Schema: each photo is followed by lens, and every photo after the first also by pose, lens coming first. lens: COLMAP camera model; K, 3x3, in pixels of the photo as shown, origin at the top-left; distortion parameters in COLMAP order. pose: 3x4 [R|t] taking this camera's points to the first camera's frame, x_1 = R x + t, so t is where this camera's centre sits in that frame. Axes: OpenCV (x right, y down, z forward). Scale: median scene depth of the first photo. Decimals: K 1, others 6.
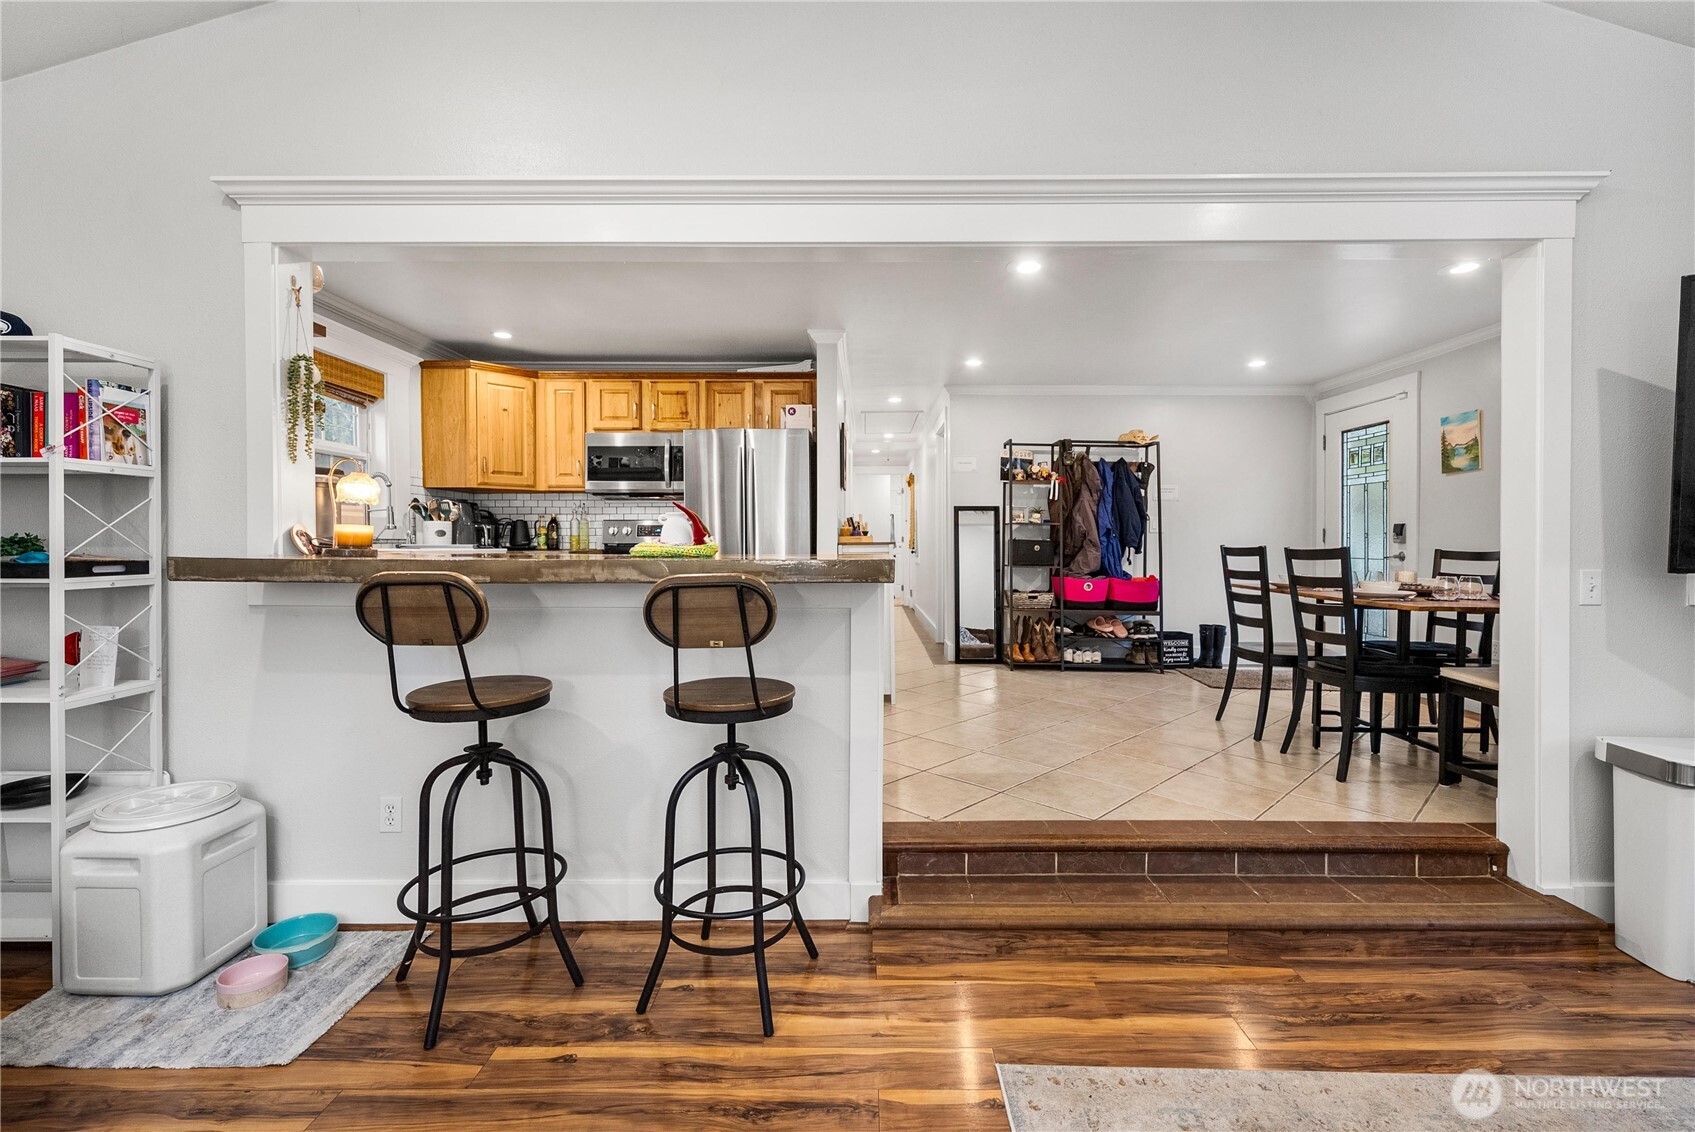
lens RADIAL K [[741.5, 0, 859.1], [0, 741.5, 551.9], [0, 0, 1]] dist [-0.000400, 0.001180]
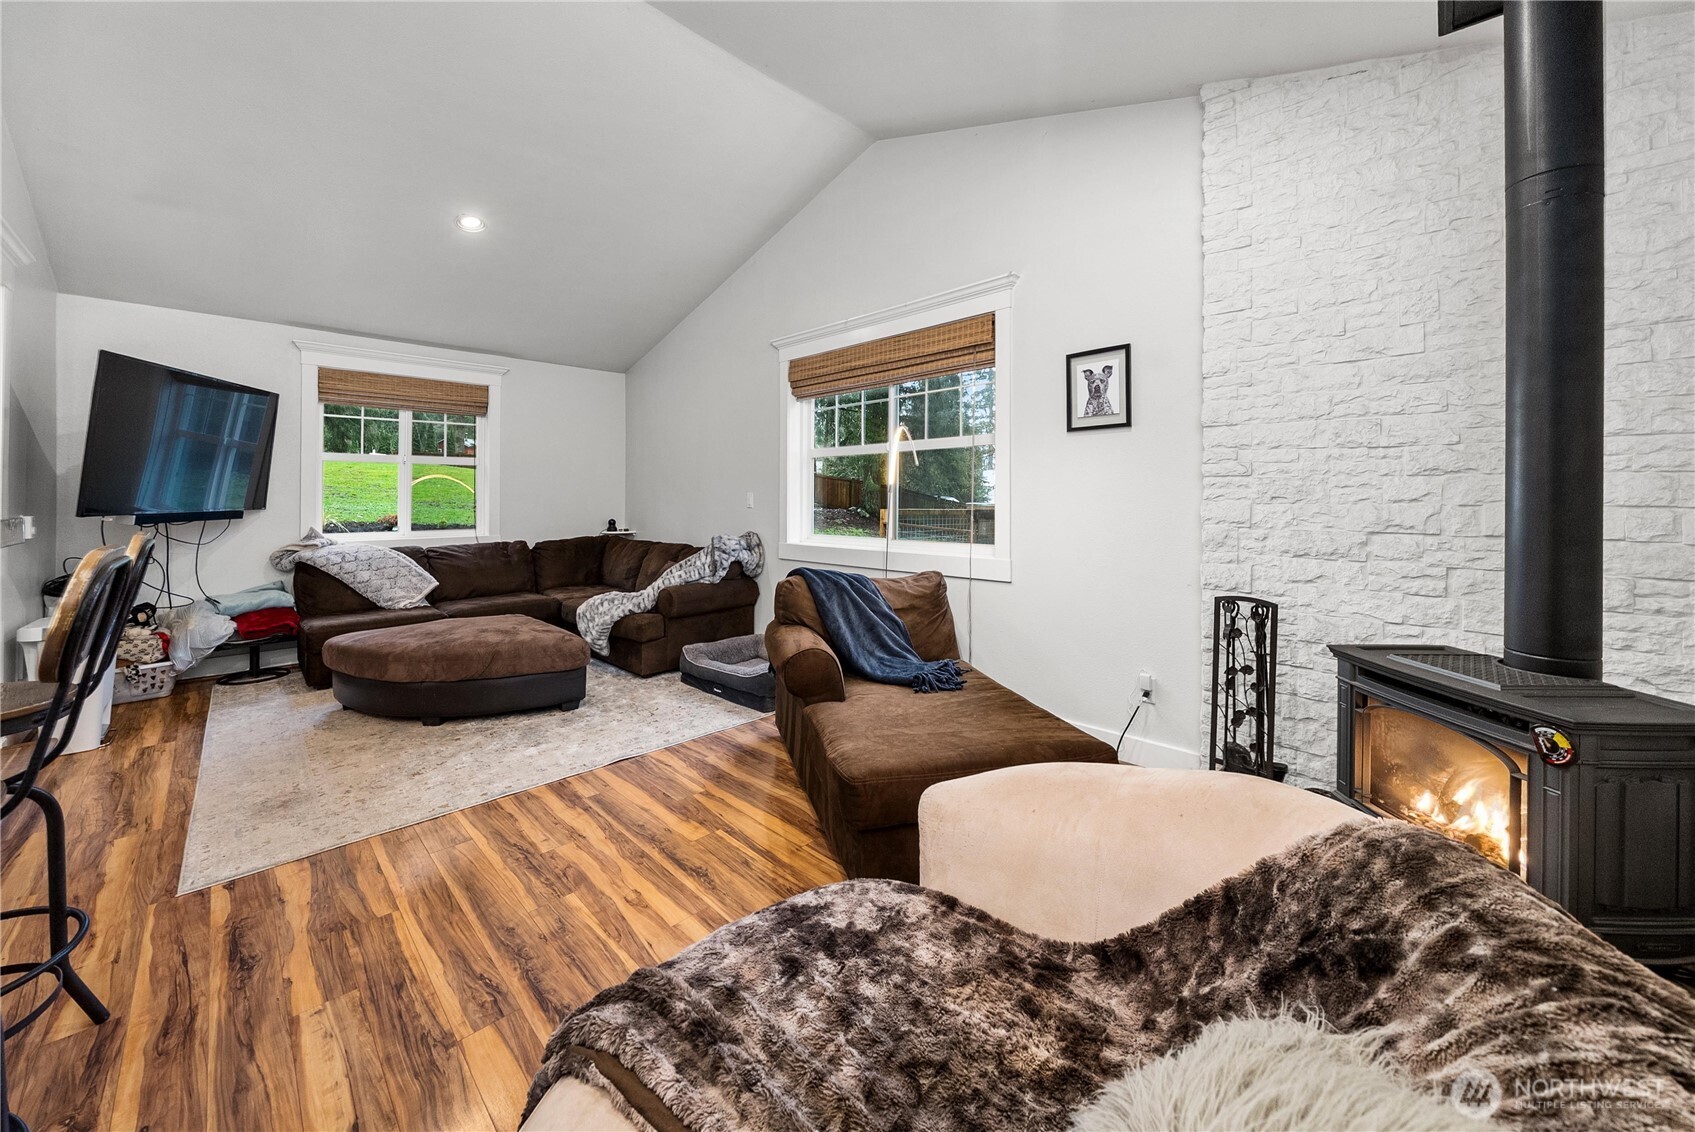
lens RADIAL K [[610.5, 0, 831.2], [0, 610.5, 493.4], [0, 0, 1]] dist [-0.011016, 0.001021]
pose [[-0.702560, 0.005211, 0.711605, -0.591040], [0.014687, 0.999866, 0.007179, -0.008213], [-0.711473, 0.015495, -0.702543, 0.384205]]
